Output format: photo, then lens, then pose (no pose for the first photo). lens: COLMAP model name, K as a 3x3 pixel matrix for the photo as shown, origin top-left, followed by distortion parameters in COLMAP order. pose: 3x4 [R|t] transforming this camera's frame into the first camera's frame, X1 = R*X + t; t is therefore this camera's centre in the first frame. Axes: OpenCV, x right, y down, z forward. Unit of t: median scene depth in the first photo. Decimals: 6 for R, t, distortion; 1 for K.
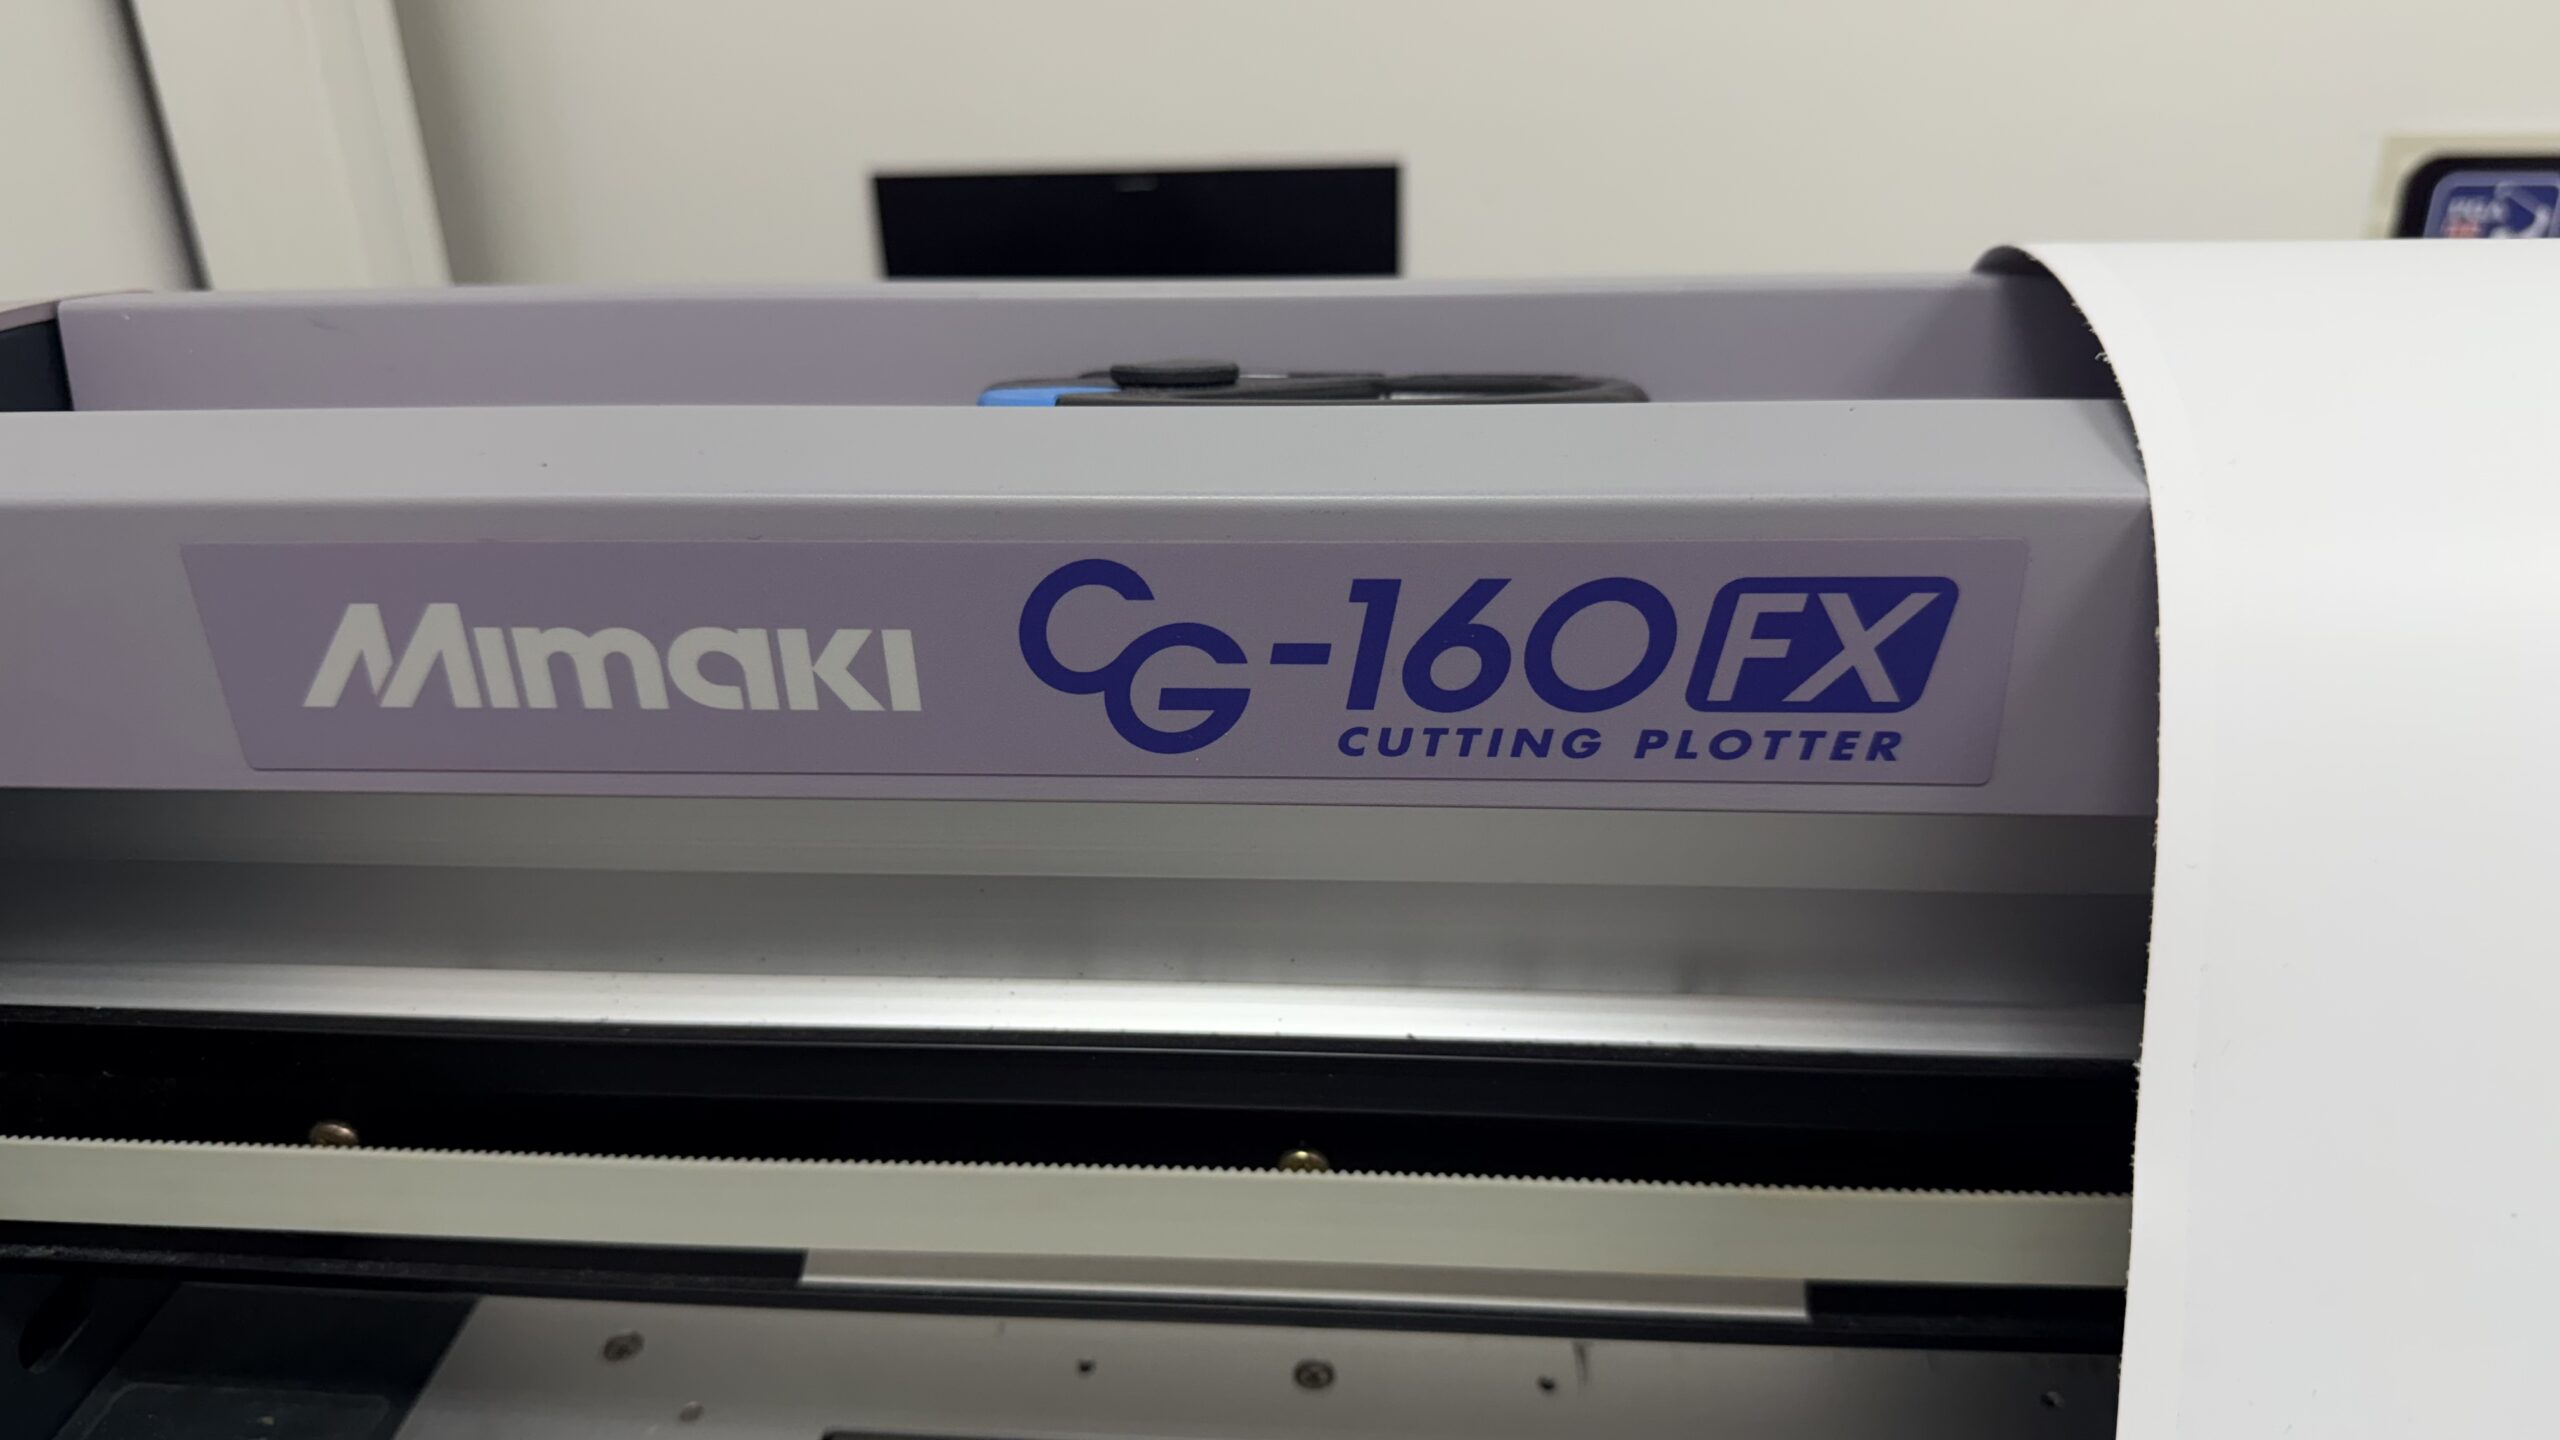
lens RADIAL K [[1788.2, 0, 1286.5], [0, 1788.2, 711.6], [0, 0, 1]] dist [0.119586, -0.210041]
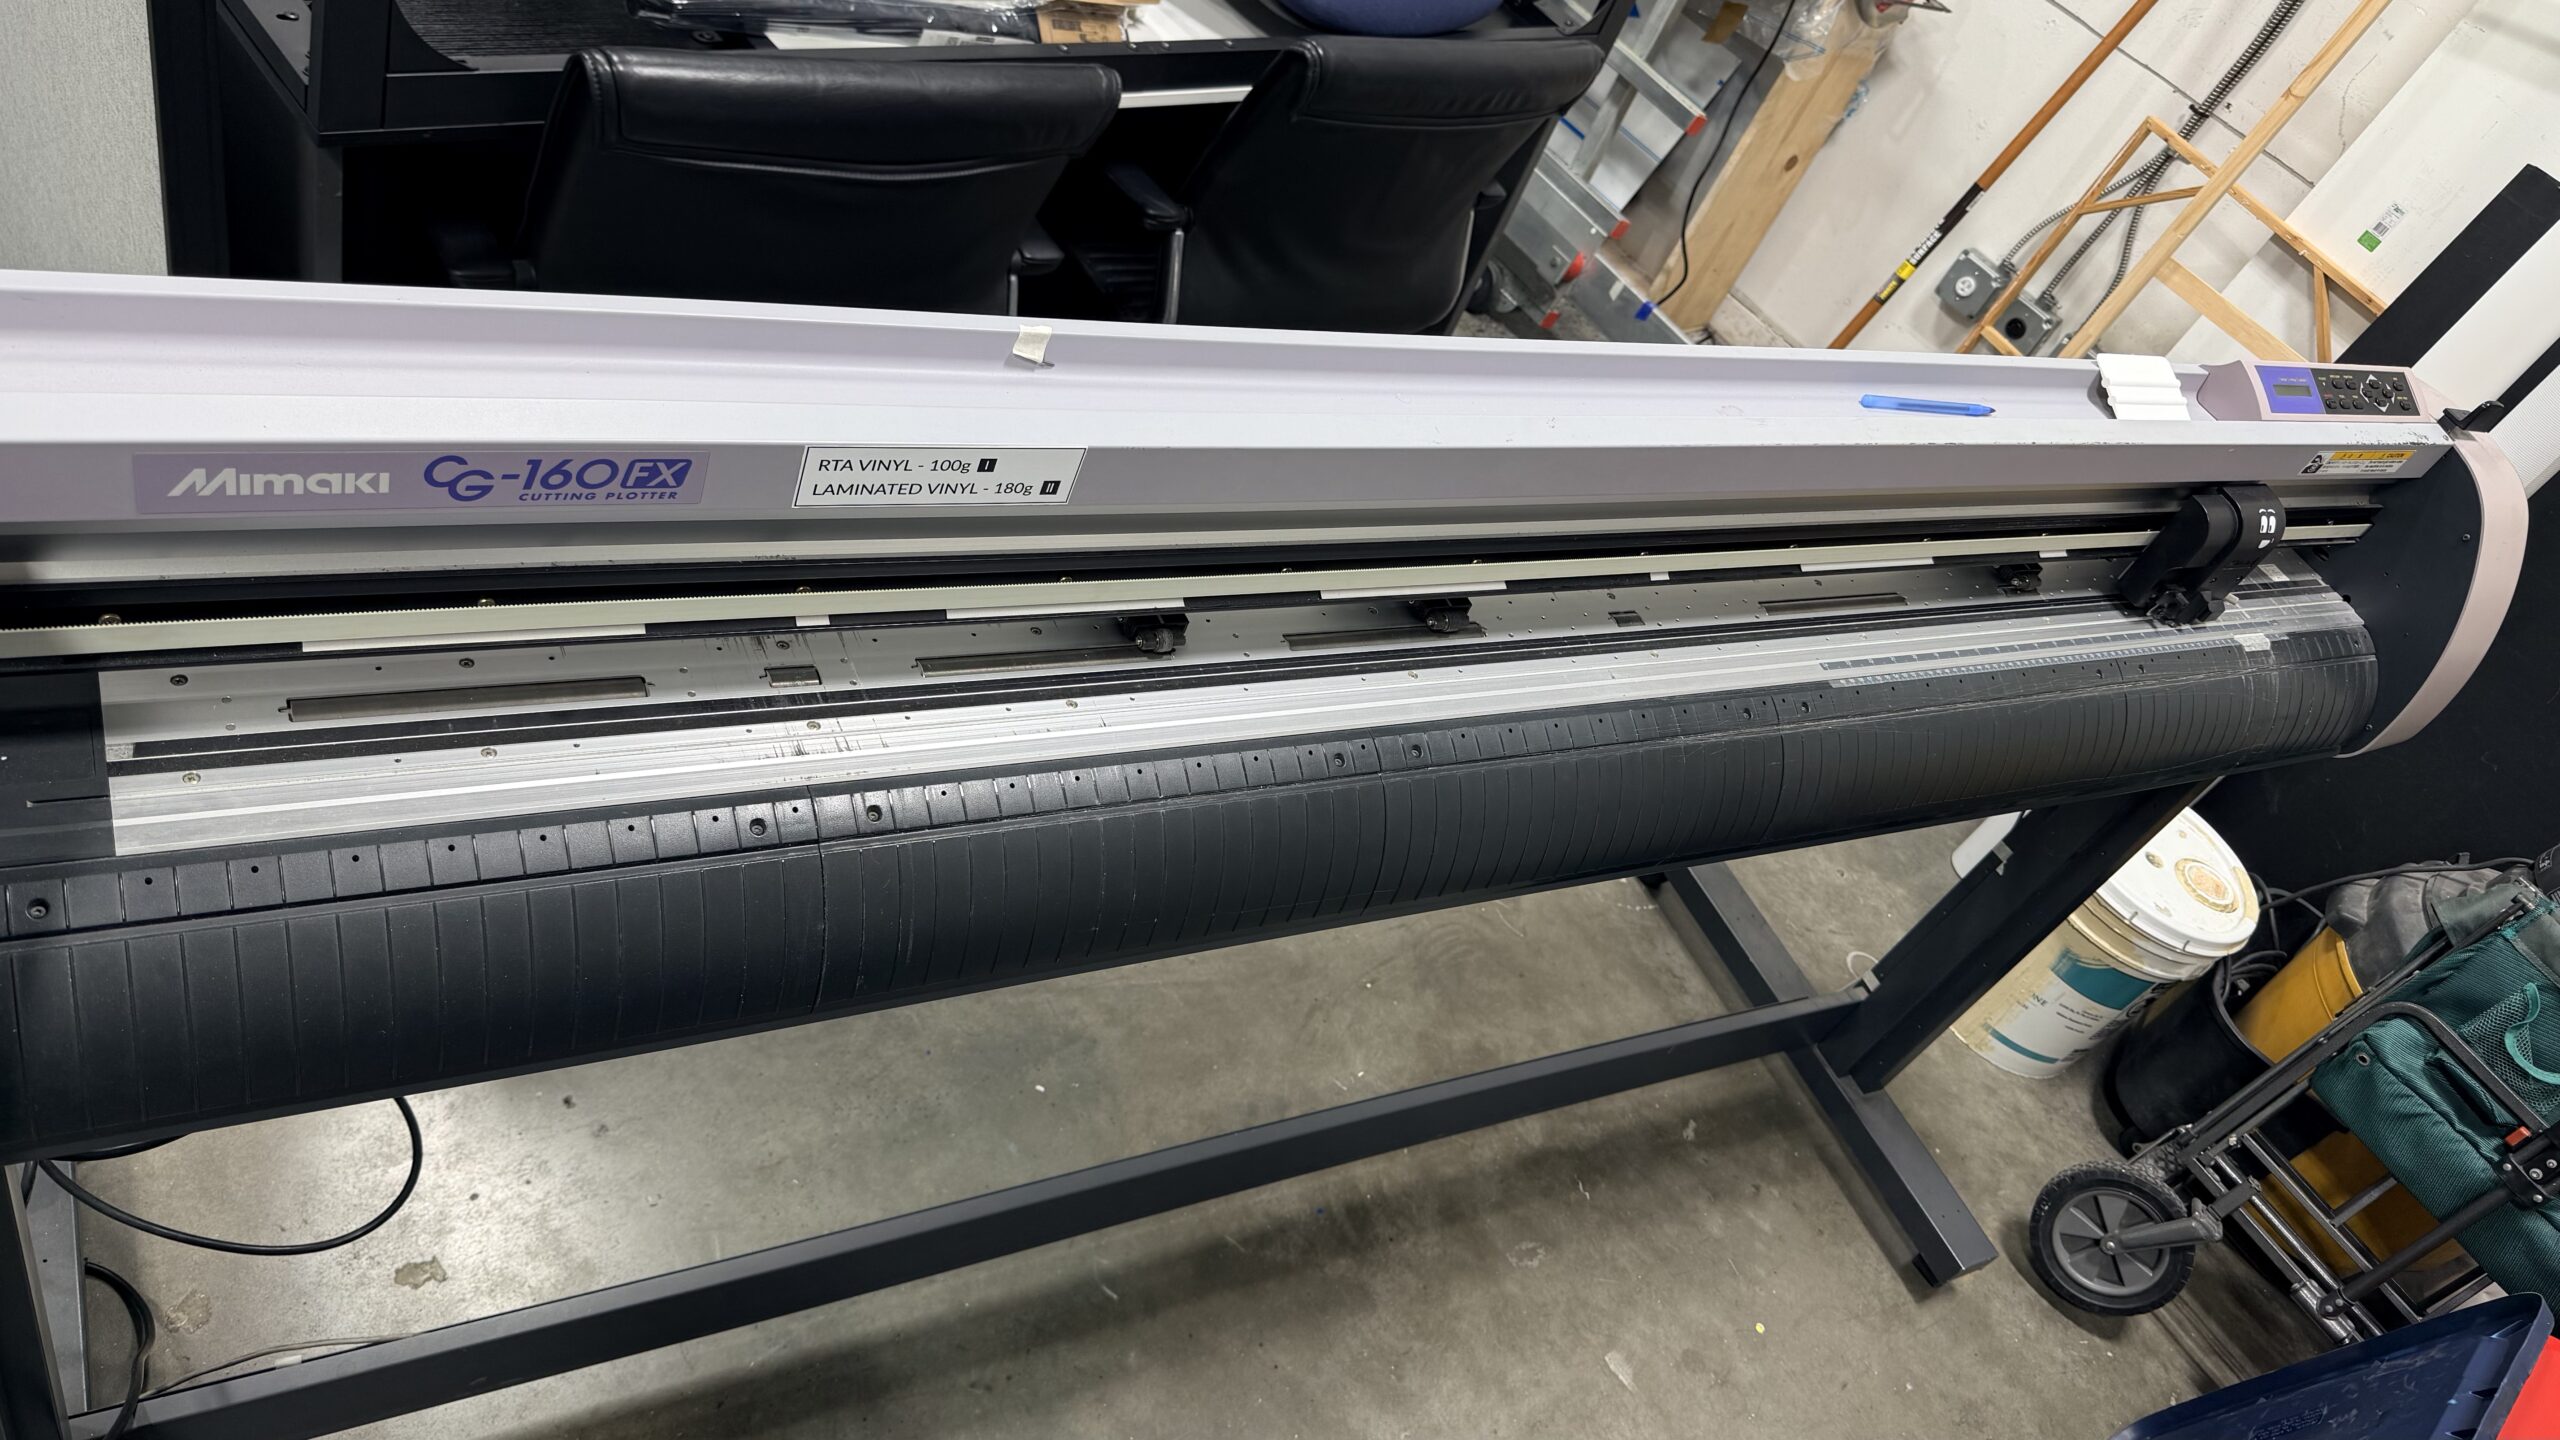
lens RADIAL K [[1788.2, 0, 1286.5], [0, 1788.2, 711.6], [0, 0, 1]] dist [0.119586, -0.210041]
pose [[0.788418, -0.118027, 0.603711, -1.010064], [-0.126426, 0.929379, 0.346802, -1.043133], [-0.602008, -0.349750, 0.717817, -2.681639]]
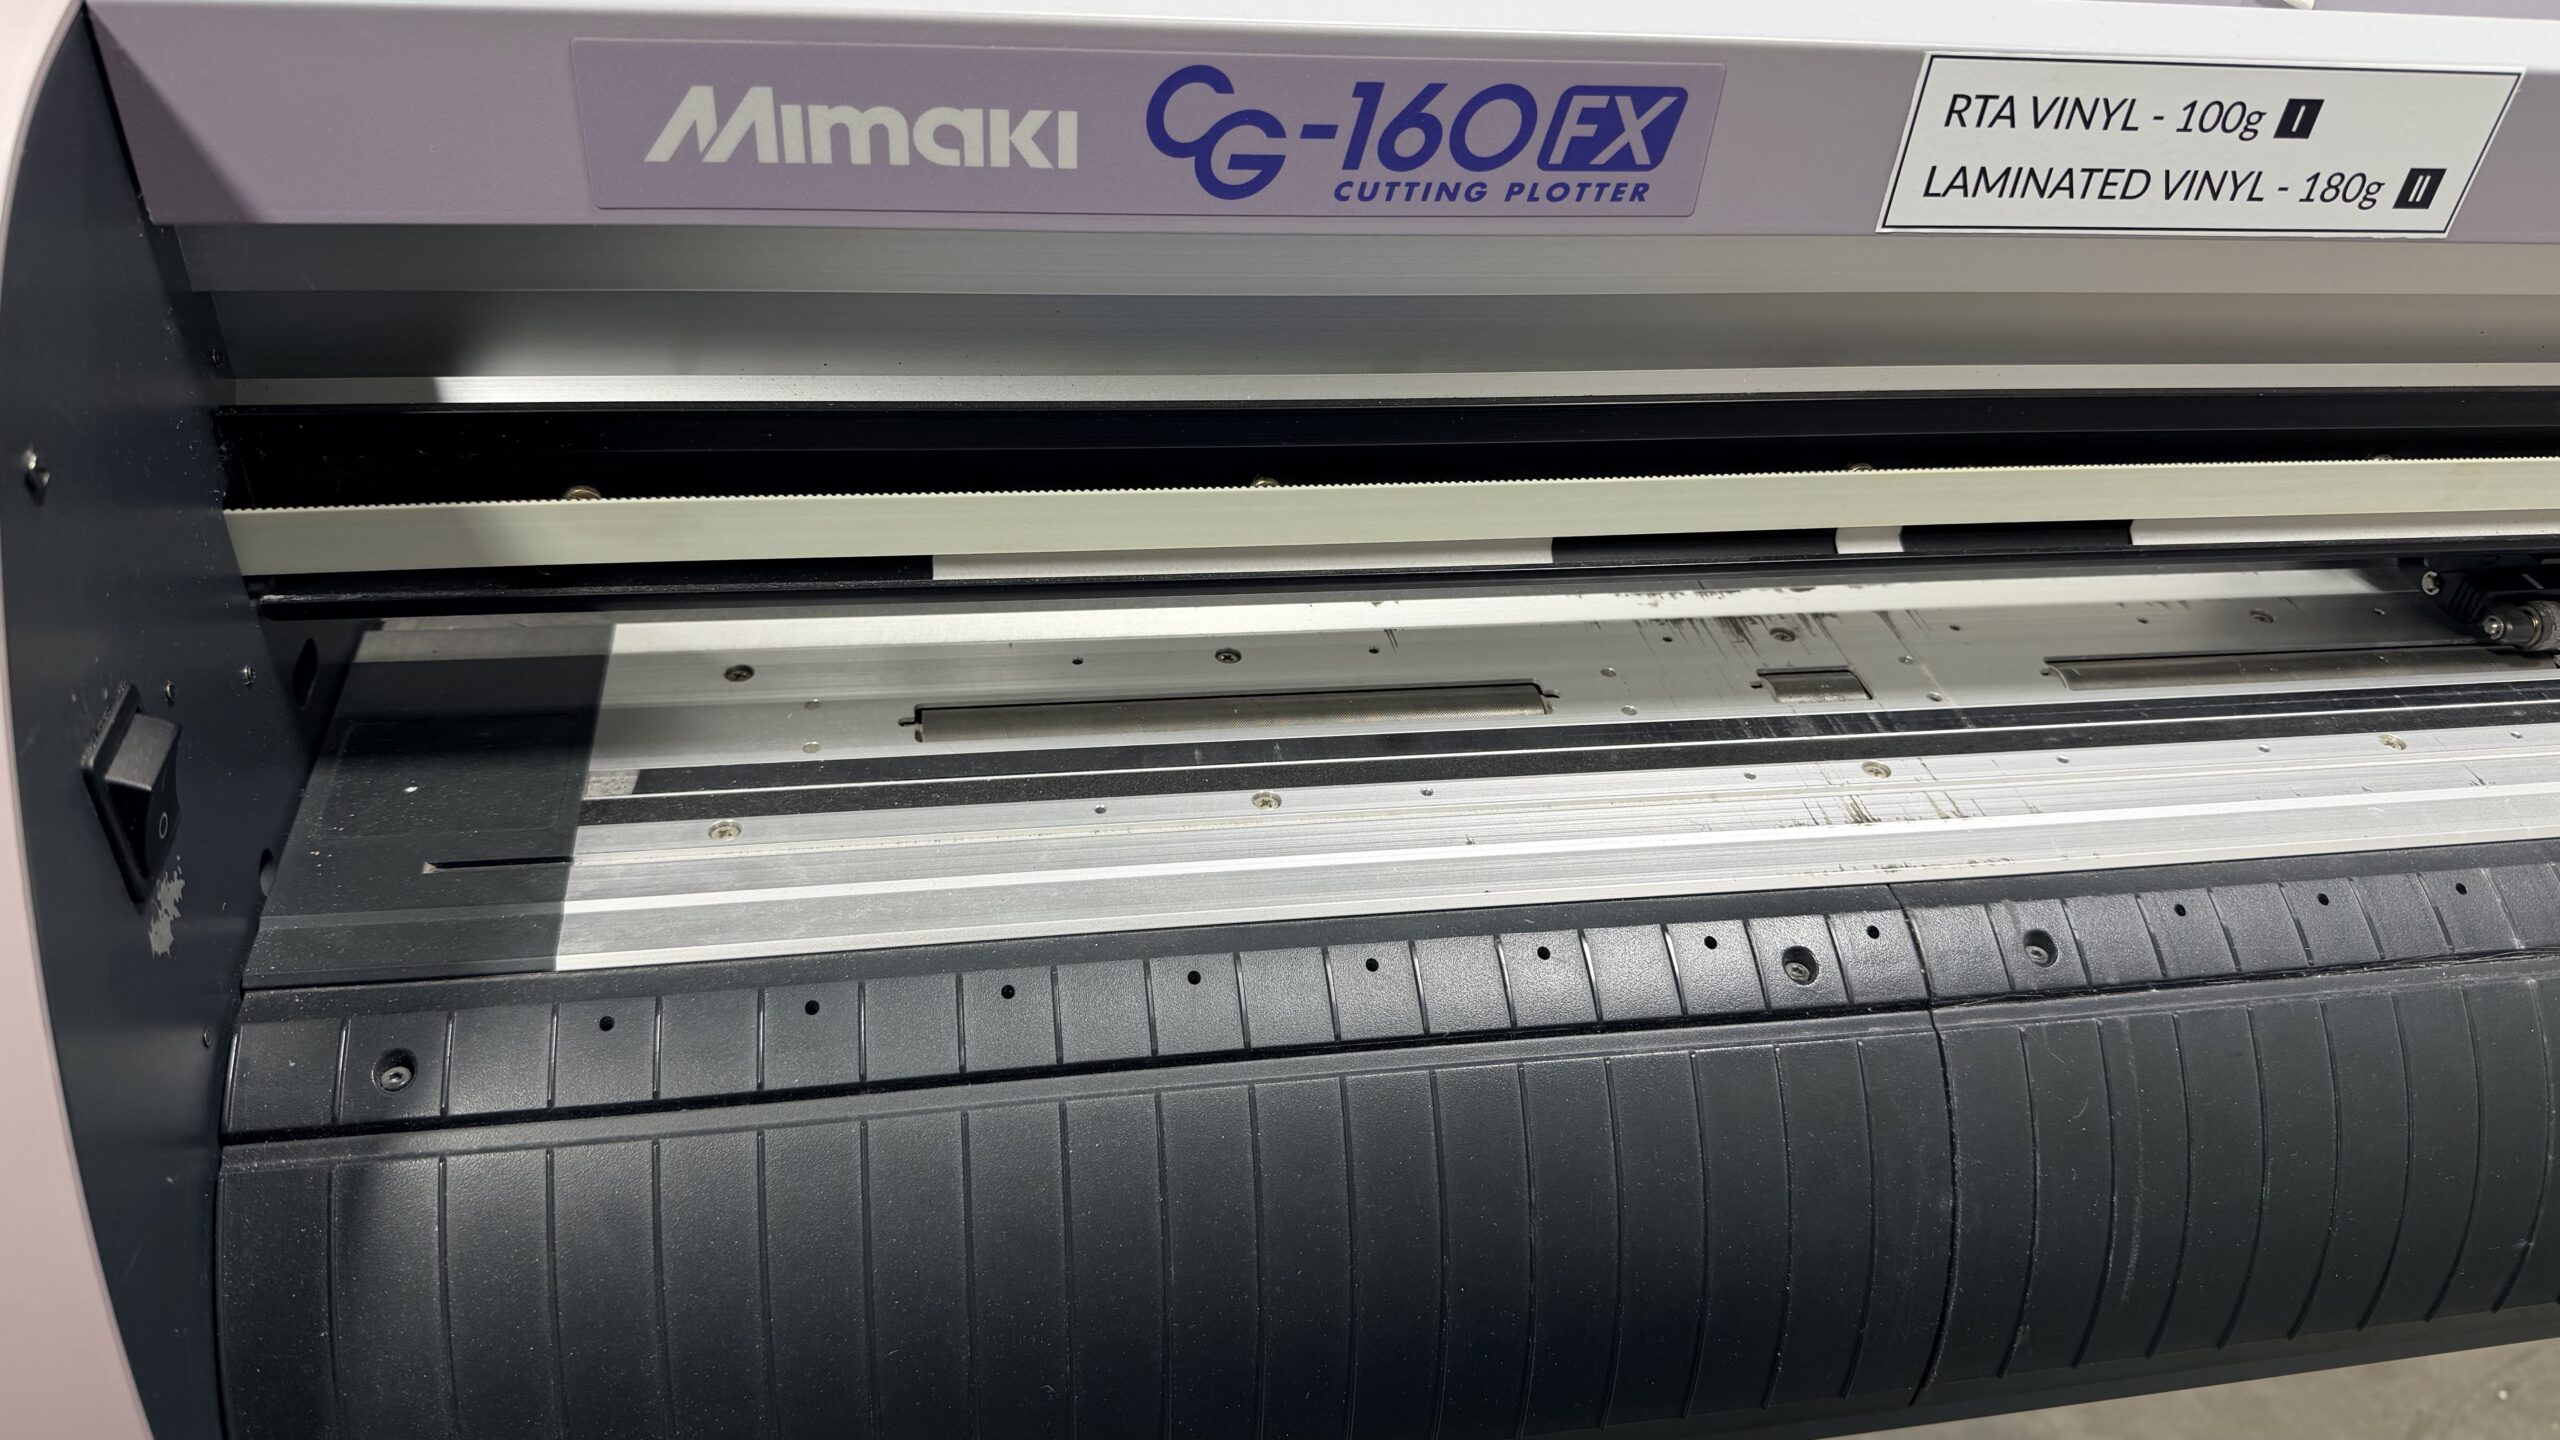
lens RADIAL K [[1788.2, 0, 1286.5], [0, 1788.2, 711.6], [0, 0, 1]] dist [0.119586, -0.210041]
pose [[0.959805, -0.068252, 0.272241, -0.501735], [0.015343, 0.981290, 0.191924, 0.169009], [-0.280246, -0.180032, 0.942895, -0.637572]]
